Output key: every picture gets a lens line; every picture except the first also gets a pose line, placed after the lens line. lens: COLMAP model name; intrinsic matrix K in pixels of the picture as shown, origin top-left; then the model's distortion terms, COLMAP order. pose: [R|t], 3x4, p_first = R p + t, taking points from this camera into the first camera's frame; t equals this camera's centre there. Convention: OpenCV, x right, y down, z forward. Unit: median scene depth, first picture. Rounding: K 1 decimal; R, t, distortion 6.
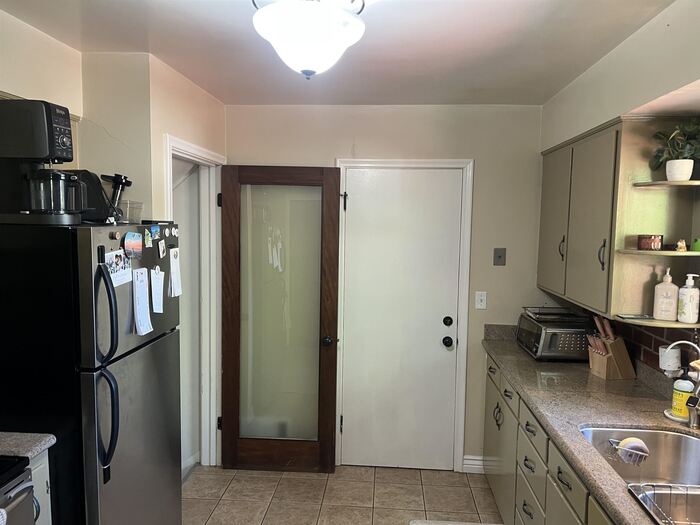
lens RADIAL K [[517.9, 0, 351.5], [0, 517.9, 258.6], [0, 0, 1]] dist [0.046311, -0.049209]
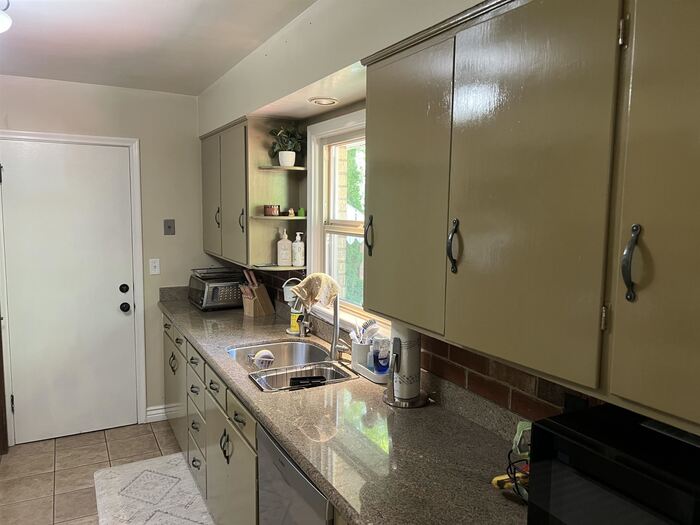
lens RADIAL K [[517.9, 0, 351.5], [0, 517.9, 258.6], [0, 0, 1]] dist [0.046311, -0.049209]
pose [[0.839161, -0.061513, 0.540393, 0.000174], [0.039472, 0.997852, 0.052290, 0.026982], [-0.542449, -0.022550, 0.839786, -0.219461]]
